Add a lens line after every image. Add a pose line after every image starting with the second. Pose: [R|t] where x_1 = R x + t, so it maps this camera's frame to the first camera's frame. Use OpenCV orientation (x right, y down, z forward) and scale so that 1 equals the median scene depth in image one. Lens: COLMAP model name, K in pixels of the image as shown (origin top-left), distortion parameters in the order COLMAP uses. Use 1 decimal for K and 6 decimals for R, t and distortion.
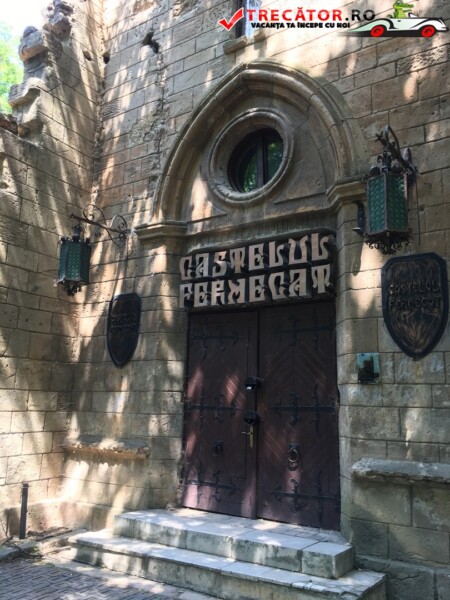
lens RADIAL K [[507.9, 0, 226.8], [0, 507.9, 295.0], [0, 0, 1]] dist [0.071457, -0.092753]
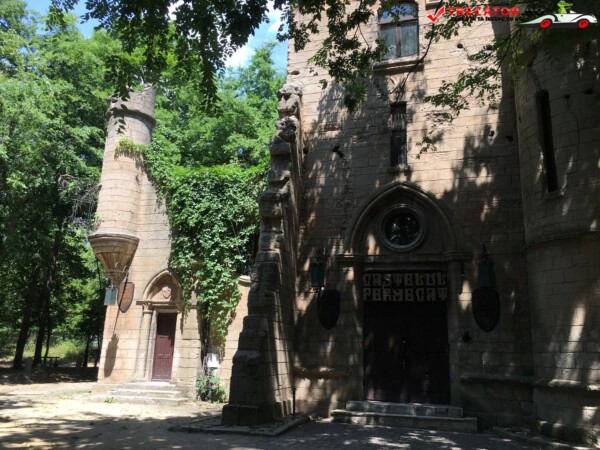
lens RADIAL K [[507.9, 0, 298.8], [0, 507.9, 222.7], [0, 0, 1]] dist [0.071457, -0.092753]
pose [[0.963031, 0.077421, 0.258026, -0.918160], [-0.067649, 0.996623, -0.046550, -0.174785], [-0.260758, 0.027374, 0.965016, -0.907729]]
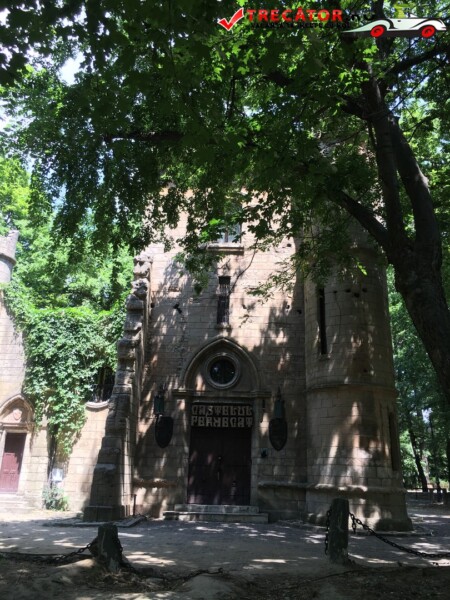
lens RADIAL K [[507.9, 0, 225.8], [0, 507.9, 294.2], [0, 0, 1]] dist [0.071457, -0.092753]
pose [[0.867027, 0.176463, 0.465967, -1.346389], [-0.114802, 0.980773, -0.157810, -0.255555], [-0.484855, 0.083331, 0.870615, -1.501166]]
